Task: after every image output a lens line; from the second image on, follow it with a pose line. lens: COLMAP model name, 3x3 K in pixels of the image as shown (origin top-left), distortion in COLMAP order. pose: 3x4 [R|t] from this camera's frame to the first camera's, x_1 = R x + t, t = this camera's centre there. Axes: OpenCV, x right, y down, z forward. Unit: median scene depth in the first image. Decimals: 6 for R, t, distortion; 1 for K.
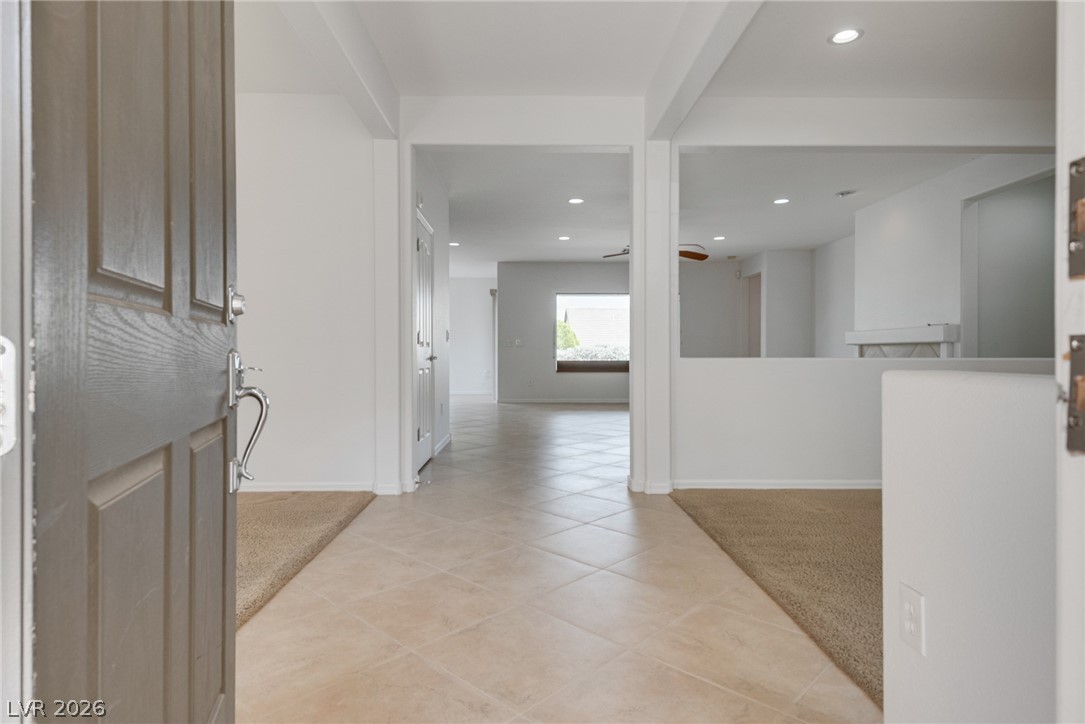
lens RADIAL K [[497.8, 0, 535.7], [0, 497.8, 355.7], [0, 0, 1]] dist [0.034833, -0.025078]
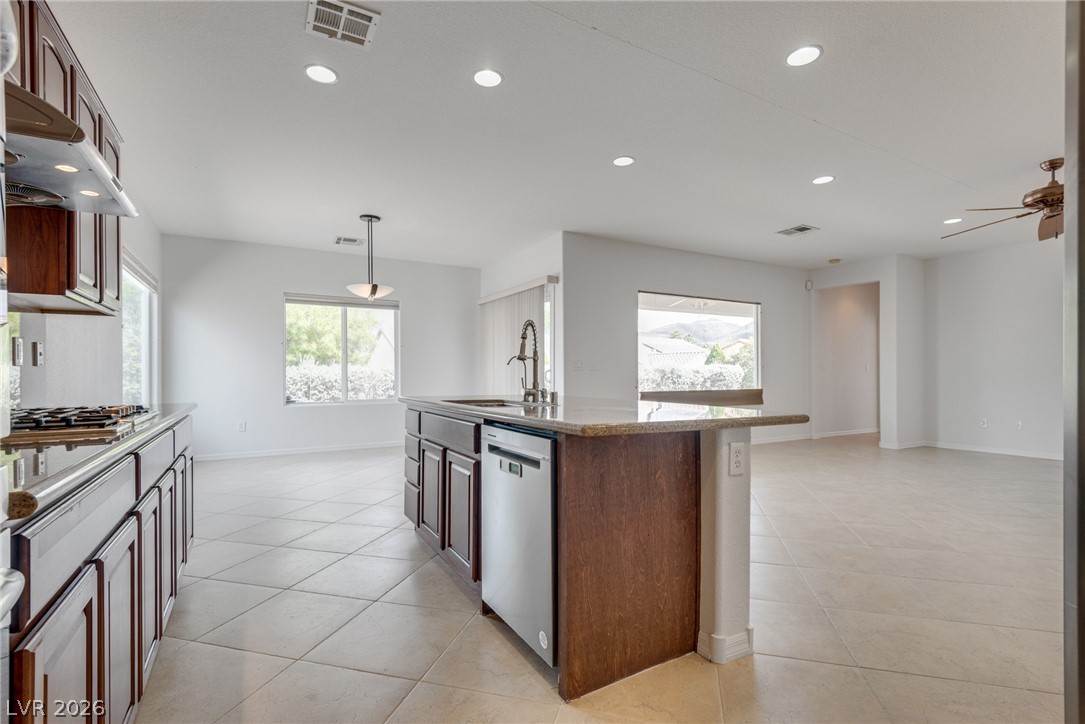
lens RADIAL K [[490.5, 0, 536.8], [0, 490.5, 370.4], [0, 0, 1]] dist [0.003102, 0.000098]
pose [[0.890611, 0.000839, 0.454766, -0.374732], [0.004184, 0.999941, -0.010039, -0.013567], [-0.454747, 0.010844, 0.890555, 0.485469]]
